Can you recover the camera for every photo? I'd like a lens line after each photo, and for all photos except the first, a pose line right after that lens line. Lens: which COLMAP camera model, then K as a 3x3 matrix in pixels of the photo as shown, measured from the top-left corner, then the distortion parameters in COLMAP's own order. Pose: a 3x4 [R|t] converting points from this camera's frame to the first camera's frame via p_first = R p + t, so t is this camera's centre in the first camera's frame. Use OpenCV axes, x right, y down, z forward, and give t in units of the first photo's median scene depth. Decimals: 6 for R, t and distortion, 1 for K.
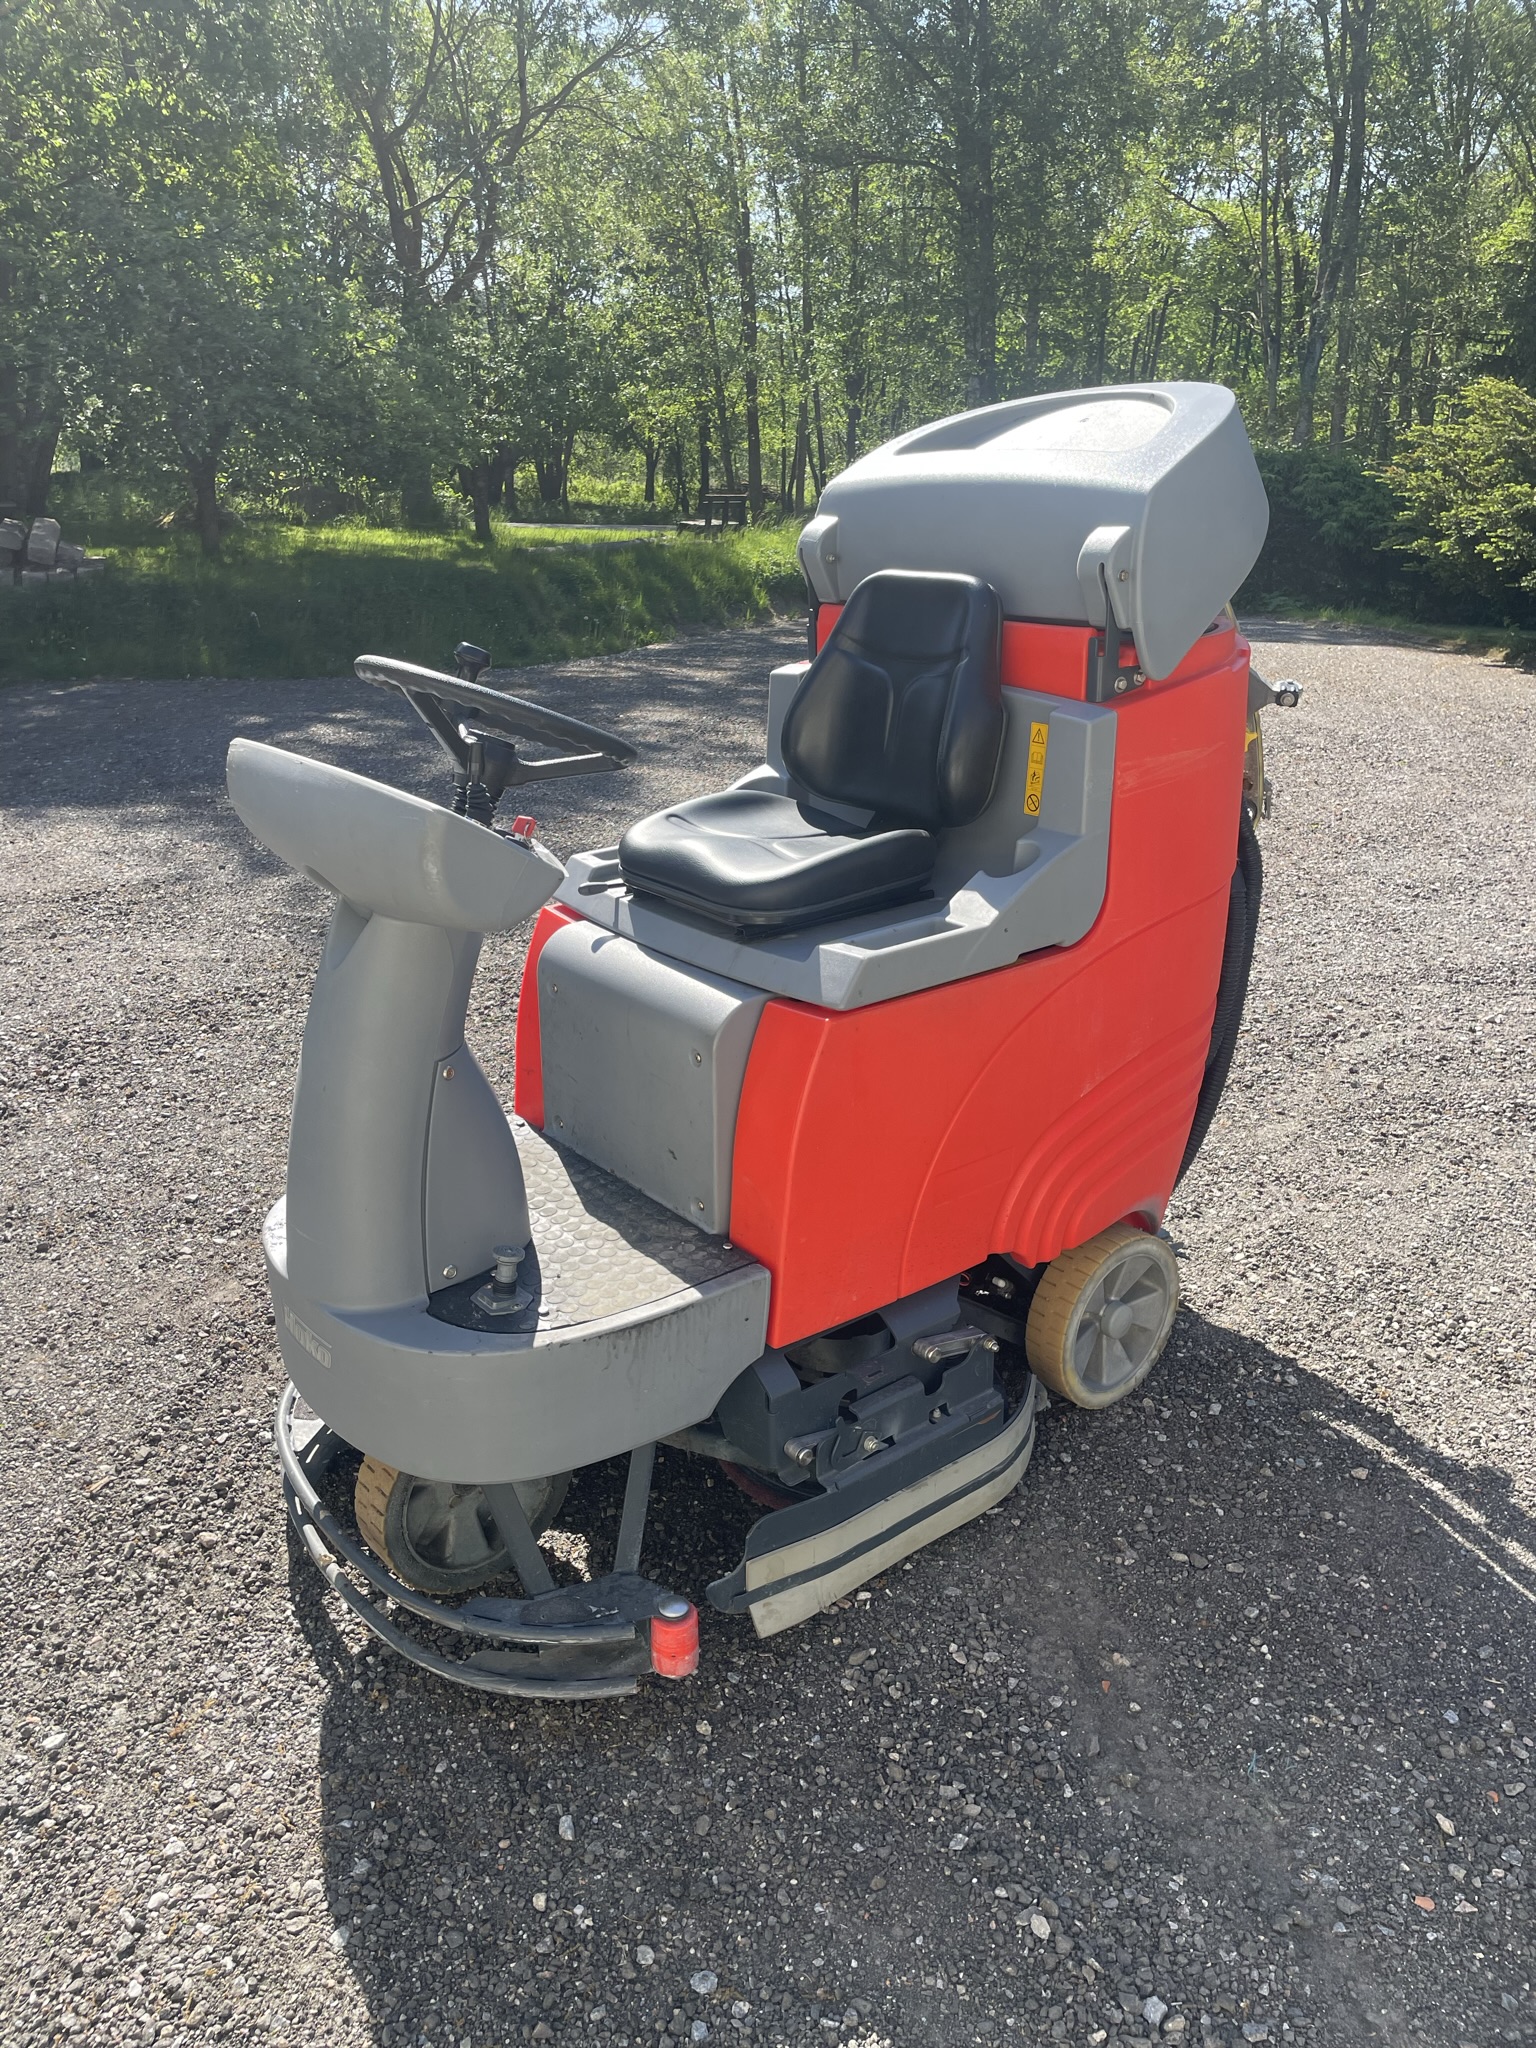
lens RADIAL K [[1548.0, 0, 766.4], [0, 1548.0, 1019.6], [0, 0, 1]] dist [0.070276, -0.088162]
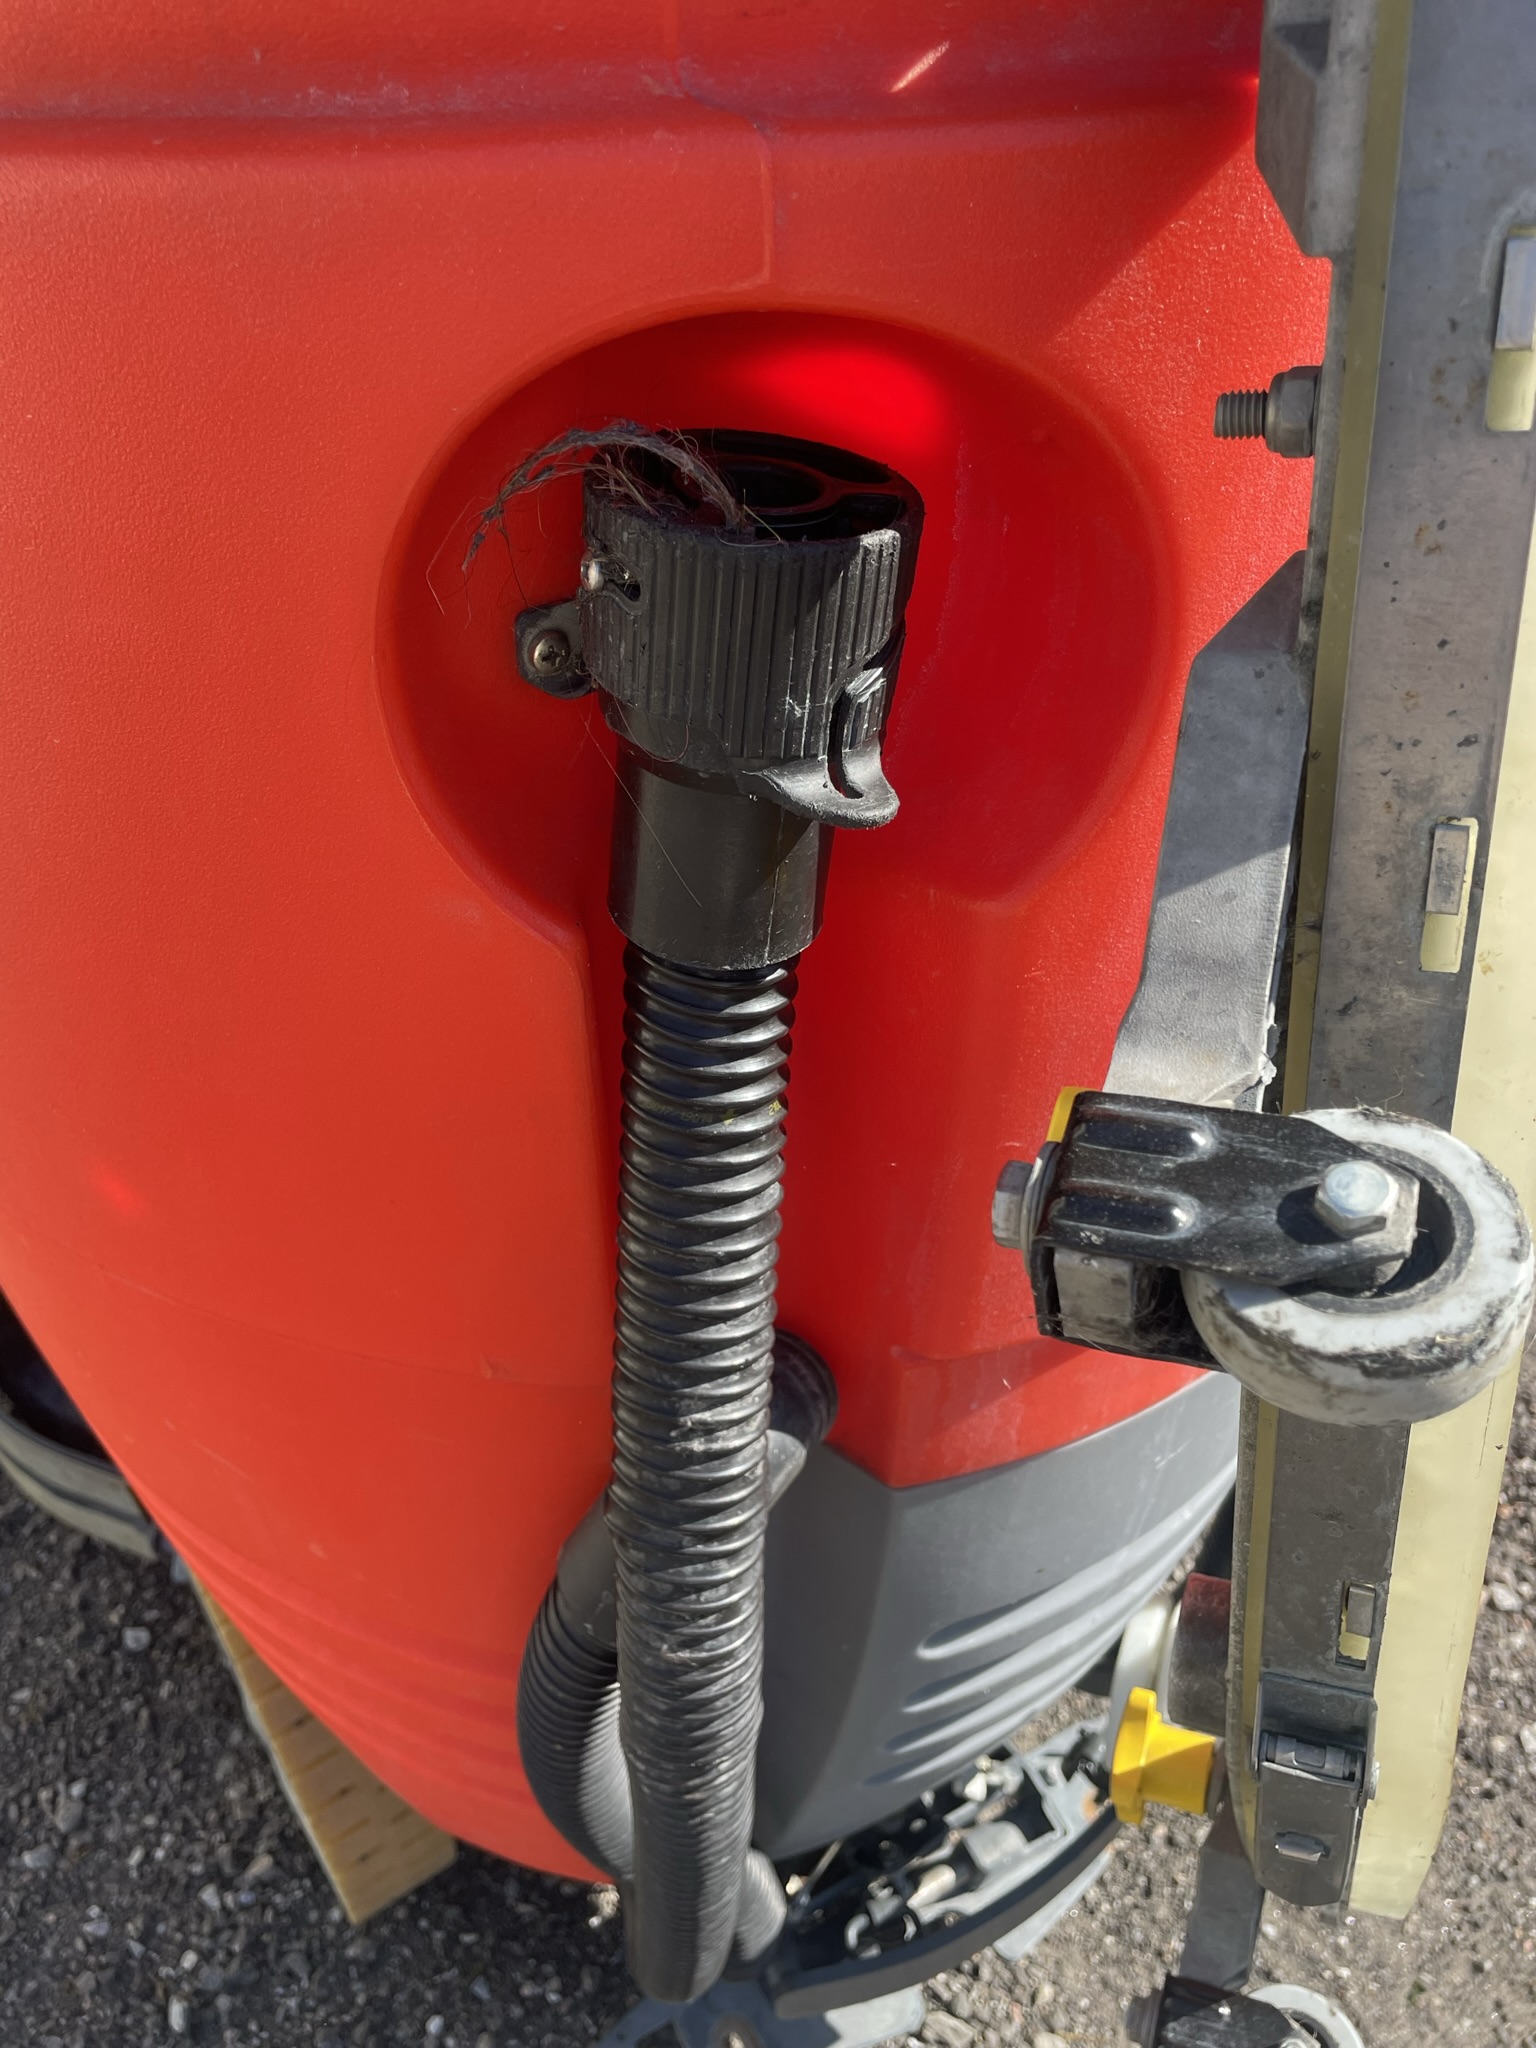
lens RADIAL K [[1629.4, 0, 761.2], [0, 1629.4, 1018.6], [0, 0, 1]] dist [0.071653, -0.107212]
pose [[-0.076321, 0.696544, -0.713444, 0.488789], [-0.353229, 0.650238, 0.672622, -0.340093], [0.932419, 0.303344, 0.196413, 1.178894]]
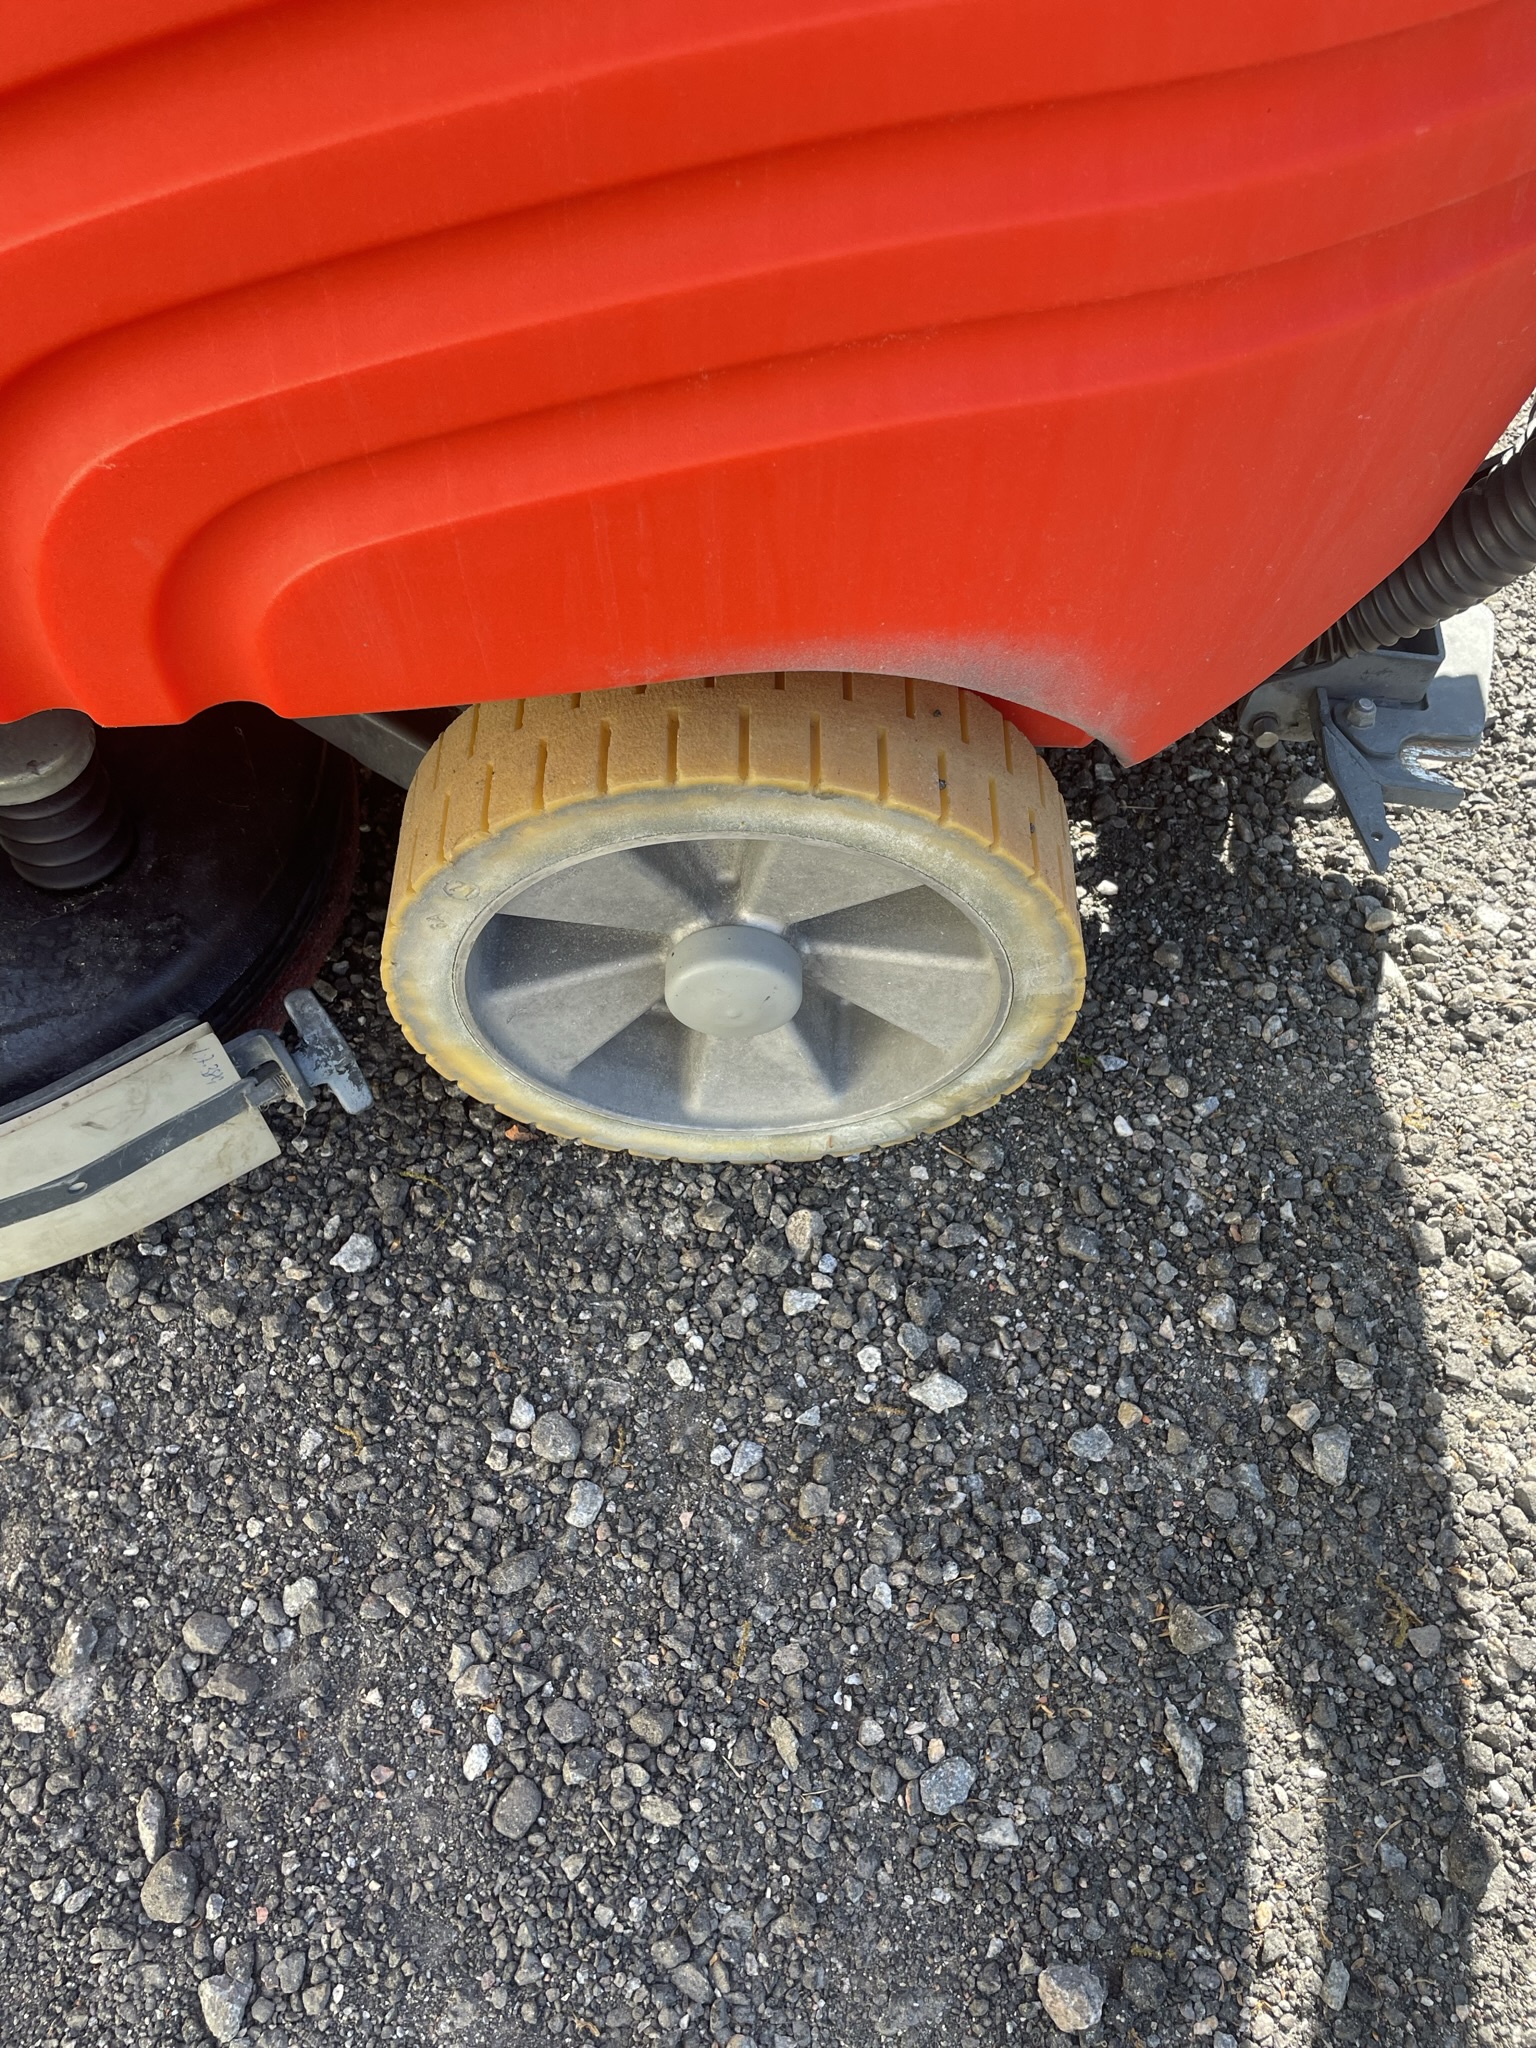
lens RADIAL K [[1629.4, 0, 754.7], [0, 1629.4, 1011.7], [0, 0, 1]] dist [0.071653, -0.107212]
pose [[0.770215, 0.537790, -0.342857, 0.392947], [-0.203486, 0.716690, 0.667045, 0.011670], [0.604452, -0.444001, 0.661438, 0.982063]]
